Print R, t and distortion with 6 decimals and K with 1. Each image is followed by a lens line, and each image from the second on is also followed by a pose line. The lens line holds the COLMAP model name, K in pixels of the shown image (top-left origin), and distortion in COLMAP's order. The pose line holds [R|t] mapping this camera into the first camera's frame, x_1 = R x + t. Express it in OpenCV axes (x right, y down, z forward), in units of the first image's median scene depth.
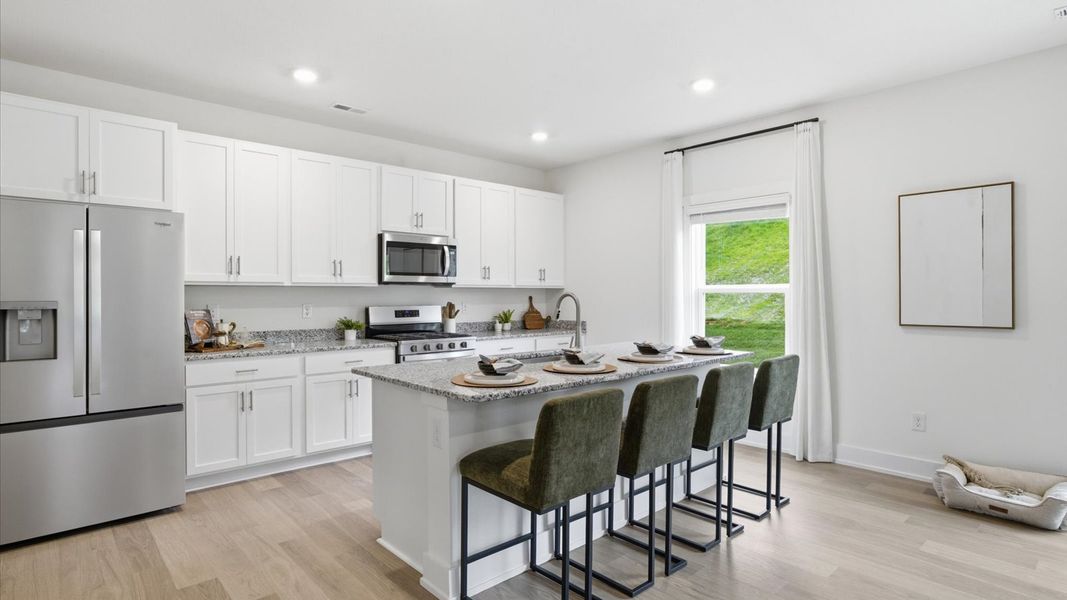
lens RADIAL K [[546.9, 0, 535.3], [0, 546.9, 295.3], [0, 0, 1]] dist [-0.039717, 0.023383]
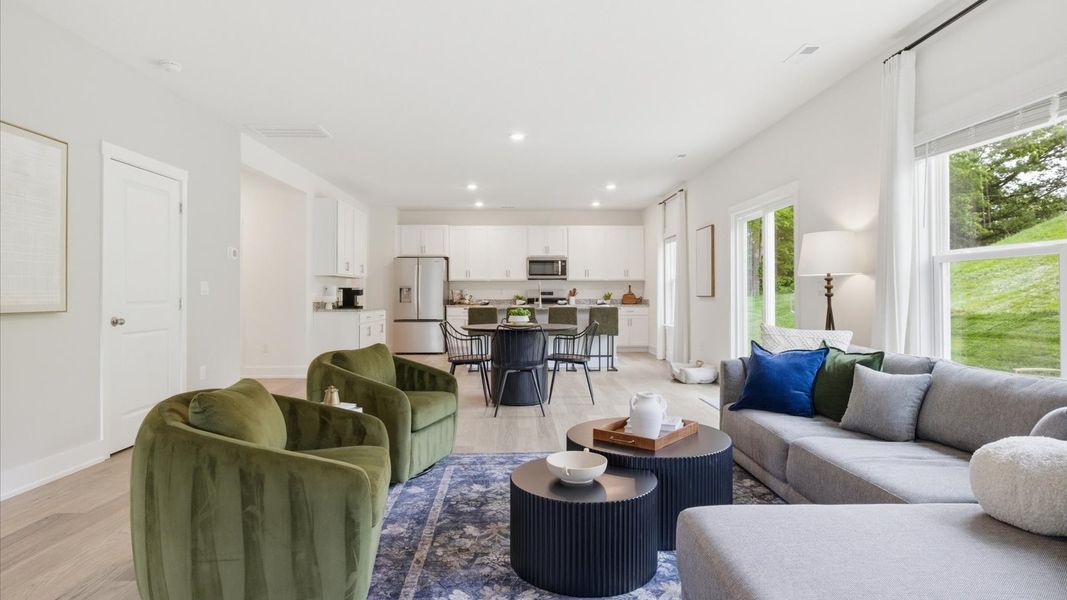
lens RADIAL K [[574.4, 0, 536.3], [0, 574.4, 287.0], [0, 0, 1]] dist [-0.032007, 0.018523]
pose [[0.757260, -0.007689, -0.653069, 1.302674], [0.001538, 0.999949, -0.009989, 0.033873], [0.653112, 0.006560, 0.757233, -0.778853]]
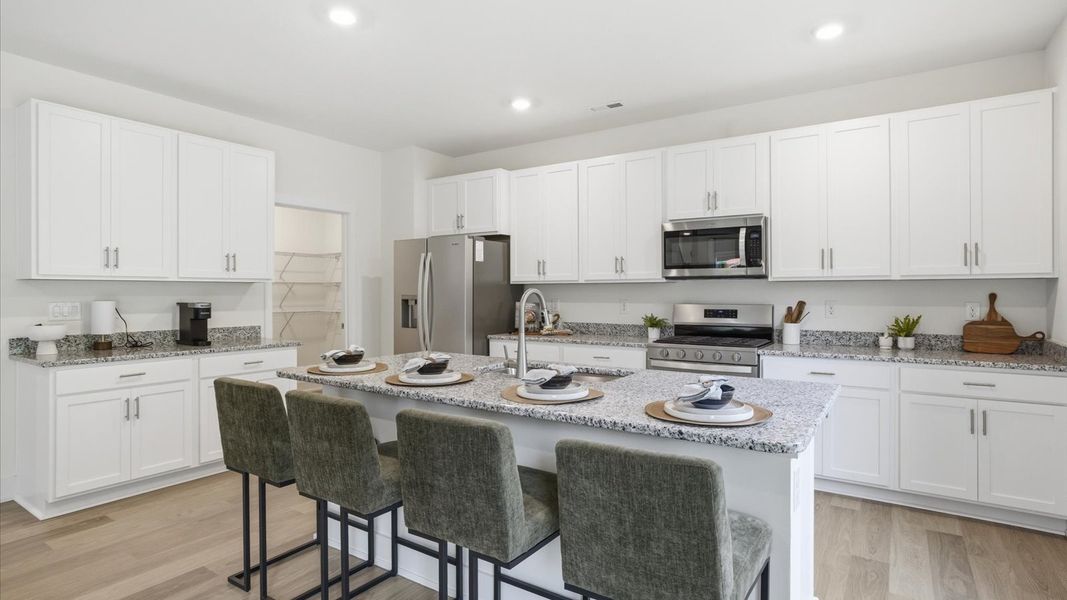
lens RADIAL K [[546.9, 0, 532.5], [0, 546.9, 293.2], [0, 0, 1]] dist [-0.039717, 0.023383]
pose [[0.226166, 0.004240, -0.974080, 0.564054], [0.001051, 0.999989, 0.004596, -0.002032], [0.974088, -0.002063, 0.226159, 0.582274]]
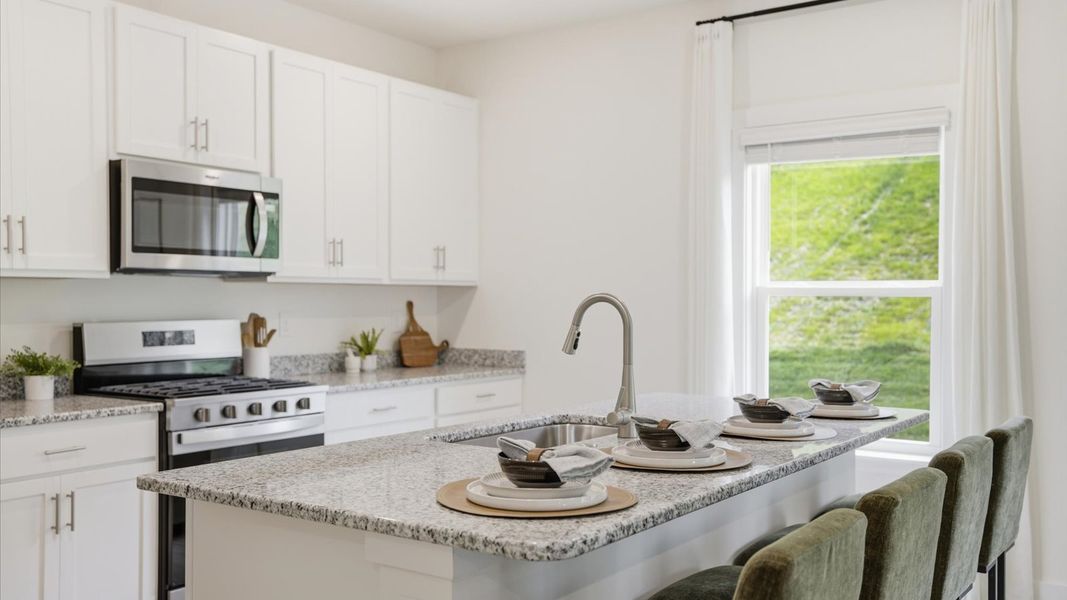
lens RADIAL K [[991.9, 0, 539.9], [0, 991.9, 309.2], [0, 0, 1]] dist [0.042523, 0.000000]
pose [[0.974939, 0.001509, 0.222469, -0.128726], [-0.003639, 0.999951, 0.009165, 0.000458], [-0.222444, -0.009745, 0.974897, 0.124598]]
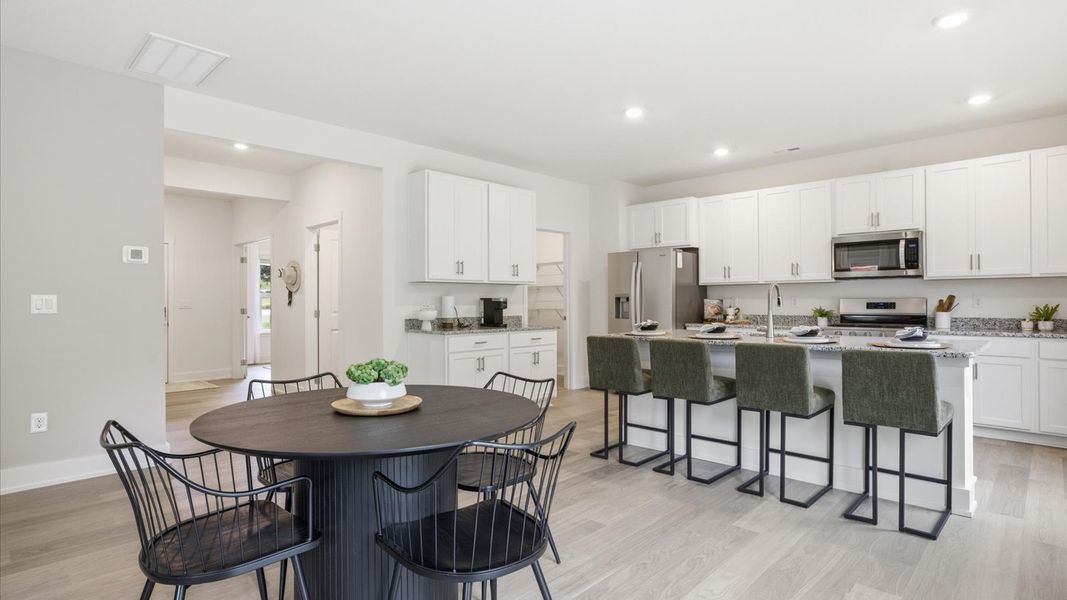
lens RADIAL K [[546.9, 0, 527.2], [0, 546.9, 300.4], [0, 0, 1]] dist [-0.039717, 0.023383]
pose [[0.049892, 0.001487, -0.998753, 0.882900], [0.004300, 0.999989, 0.001704, 0.020317], [0.998745, -0.004380, 0.049885, 0.266529]]
